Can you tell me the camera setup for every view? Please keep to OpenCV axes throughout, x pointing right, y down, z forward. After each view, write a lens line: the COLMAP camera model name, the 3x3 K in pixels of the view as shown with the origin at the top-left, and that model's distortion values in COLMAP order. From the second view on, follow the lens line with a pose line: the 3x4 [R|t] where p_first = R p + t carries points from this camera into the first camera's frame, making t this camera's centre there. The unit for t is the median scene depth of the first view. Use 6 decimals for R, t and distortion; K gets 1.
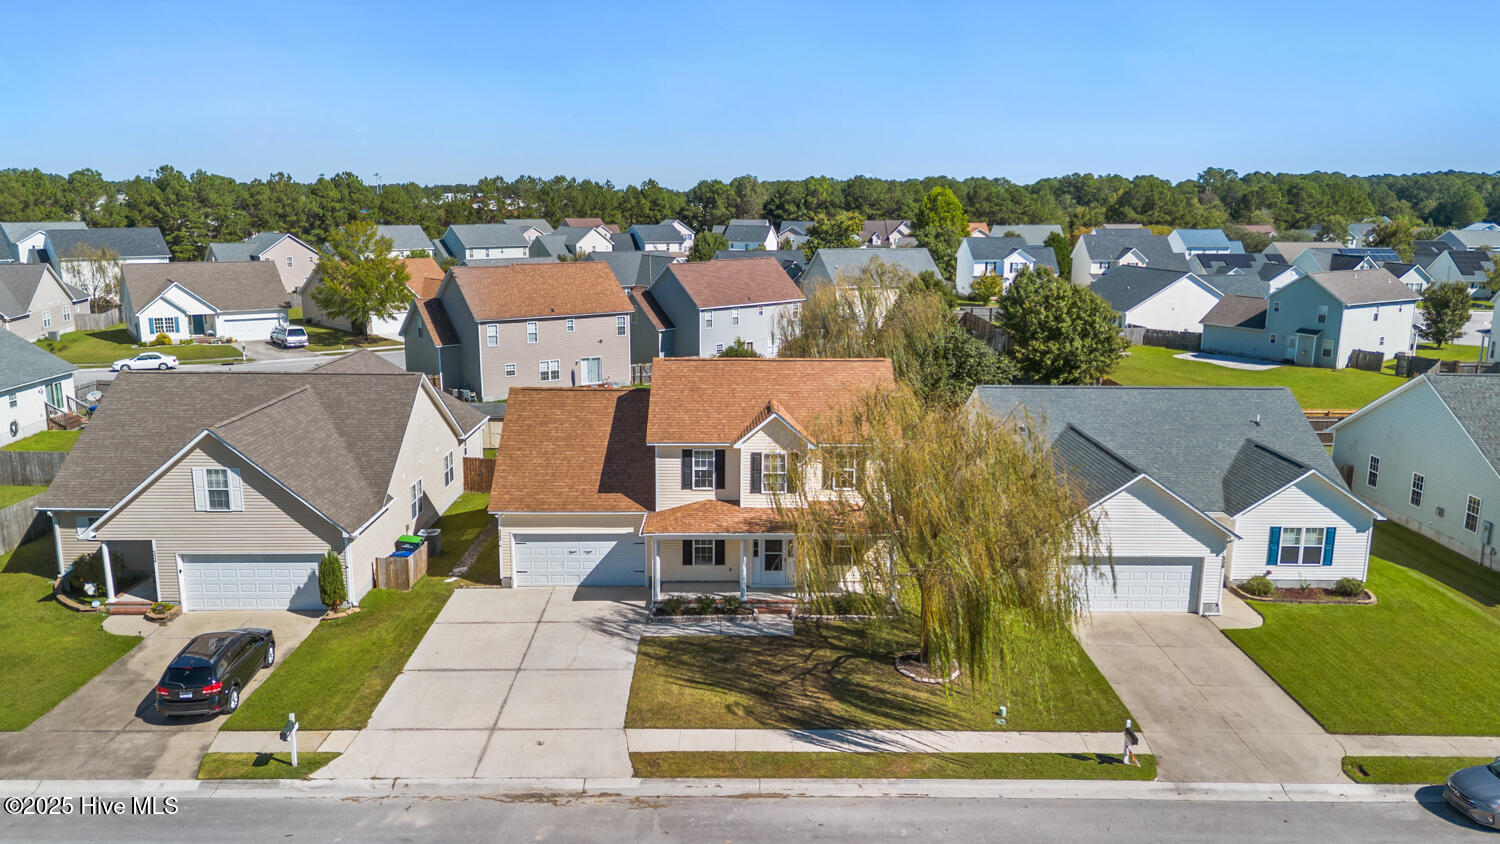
lens RADIAL K [[1071.9, 0, 757.8], [0, 1071.9, 425.1], [0, 0, 1]] dist [0.067993, -0.054760]
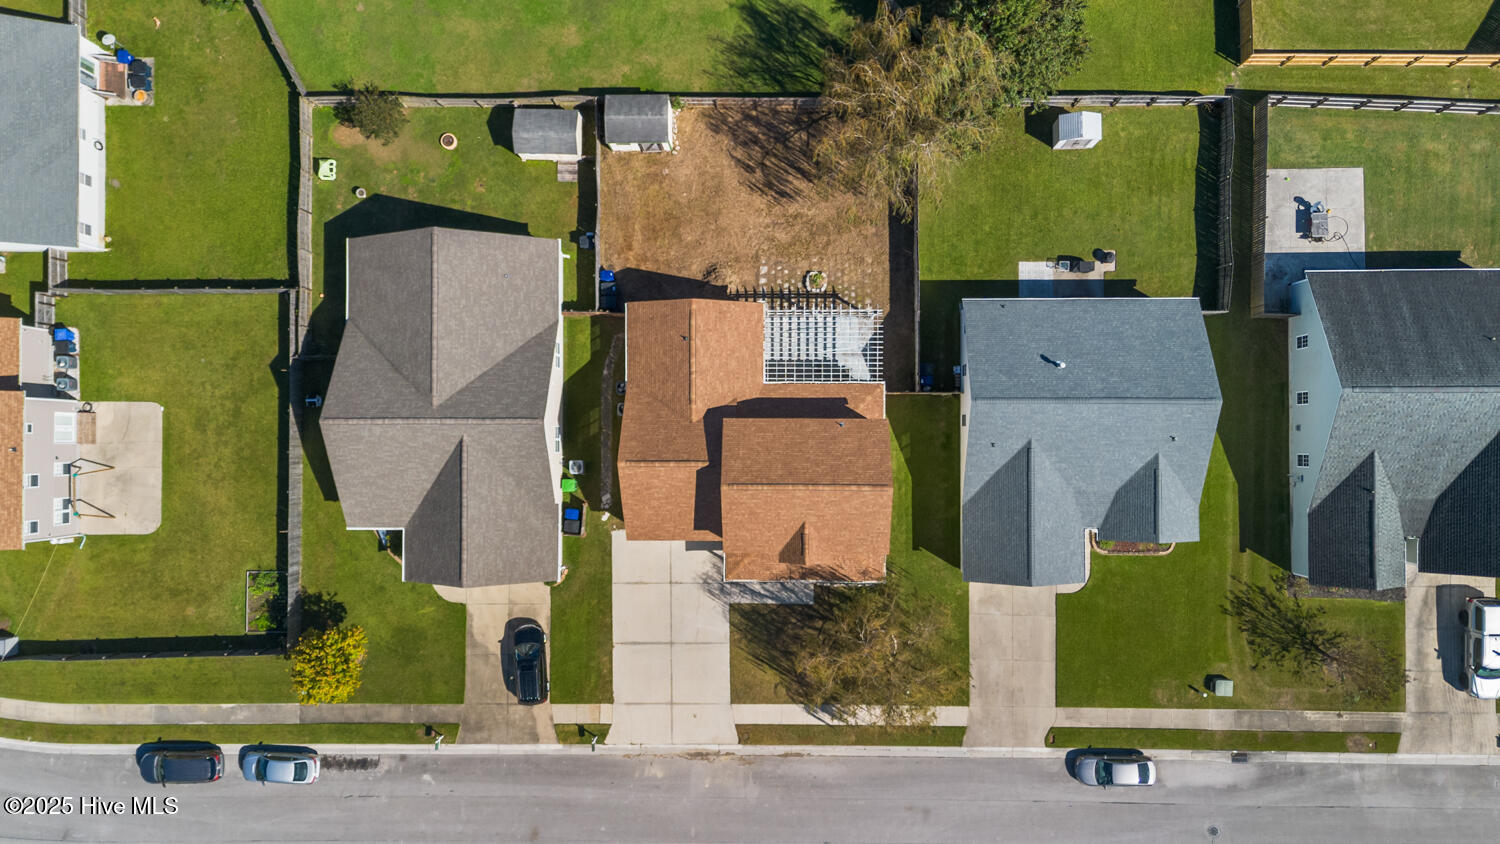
lens RADIAL K [[1071.9, 0, 757.8], [0, 1071.9, 425.1], [0, 0, 1]] dist [0.067993, -0.054760]
pose [[0.999243, 0.019891, -0.033434, -0.005380], [0.028193, 0.221957, 0.974649, -1.524401], [0.026807, -0.974854, 0.221228, 0.824460]]
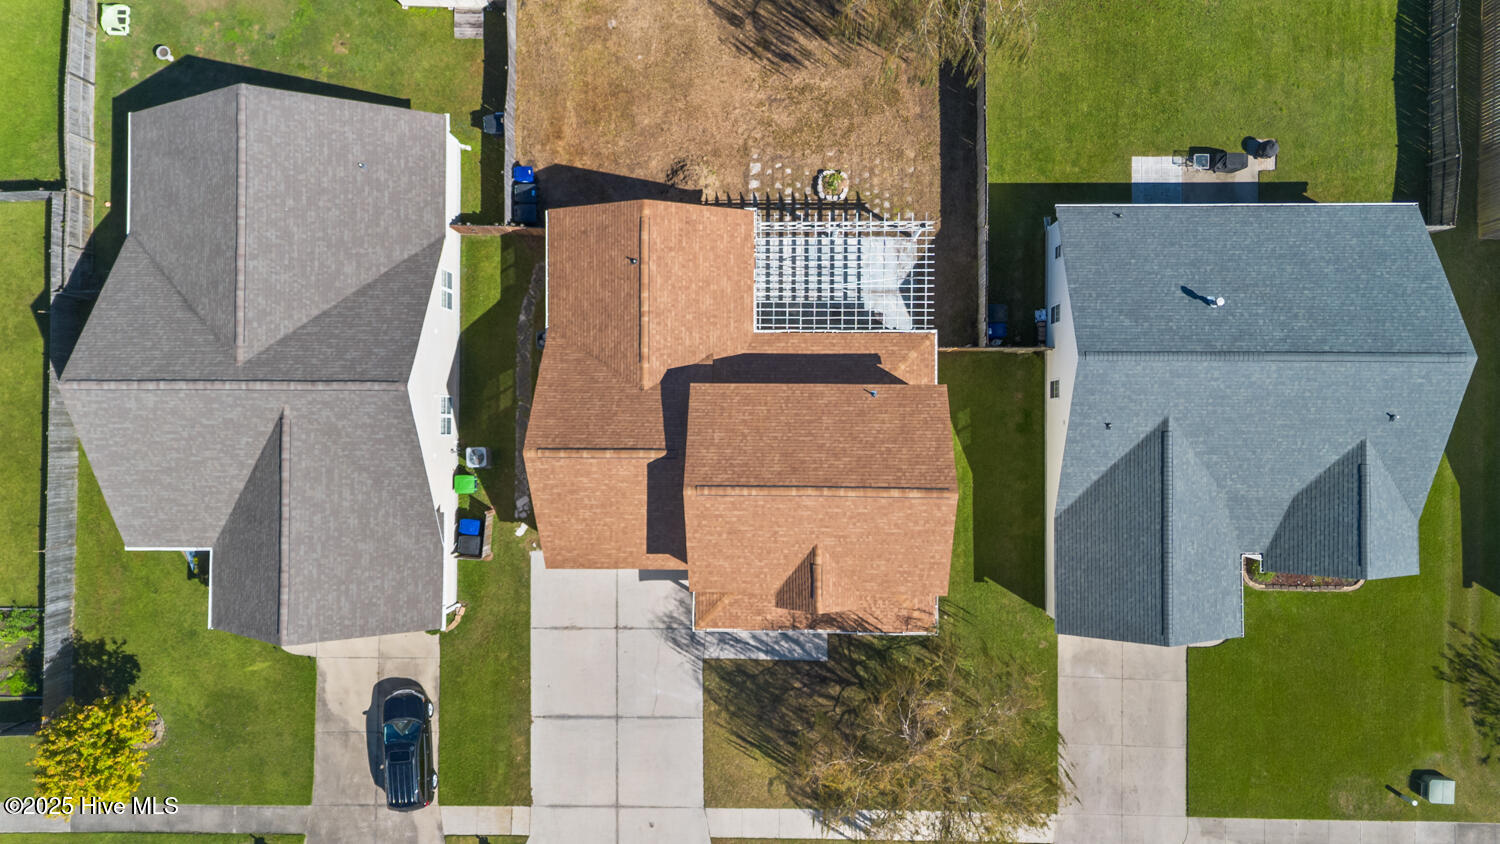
lens RADIAL K [[1071.9, 0, 757.8], [0, 1071.9, 425.1], [0, 0, 1]] dist [0.067993, -0.054760]
pose [[0.999104, 0.023910, -0.034924, -0.008210], [0.029176, 0.208708, 0.977543, -0.989225], [0.030662, -0.977686, 0.207823, 0.930606]]
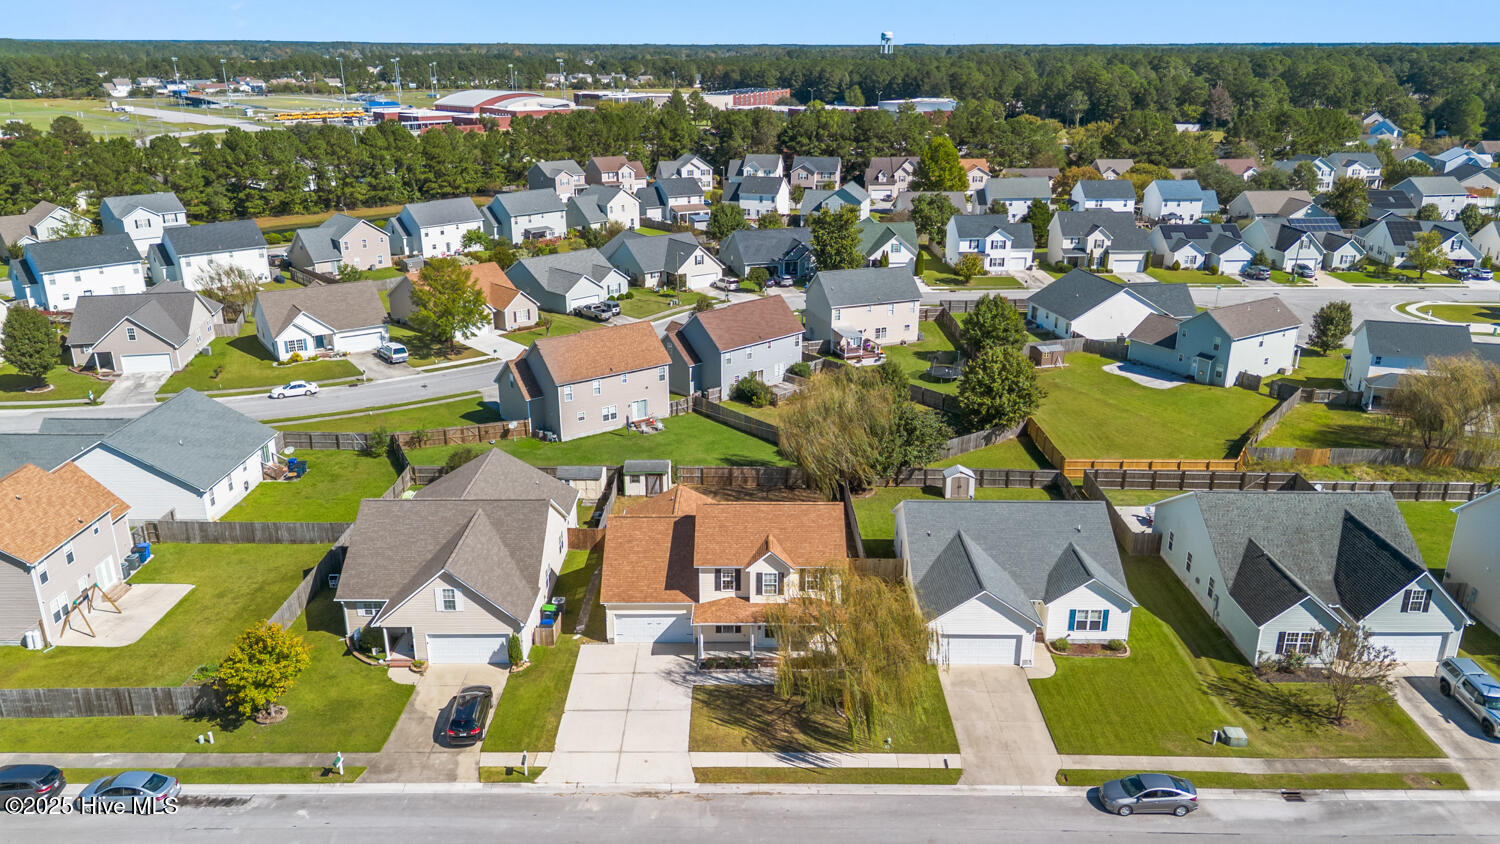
lens RADIAL K [[1071.9, 0, 757.8], [0, 1071.9, 425.1], [0, 0, 1]] dist [0.067993, -0.054760]
pose [[0.999862, -0.000802, -0.016578, 0.023877], [0.002939, 0.991608, 0.129250, -0.415987], [0.016336, -0.129281, 0.991473, -0.631314]]
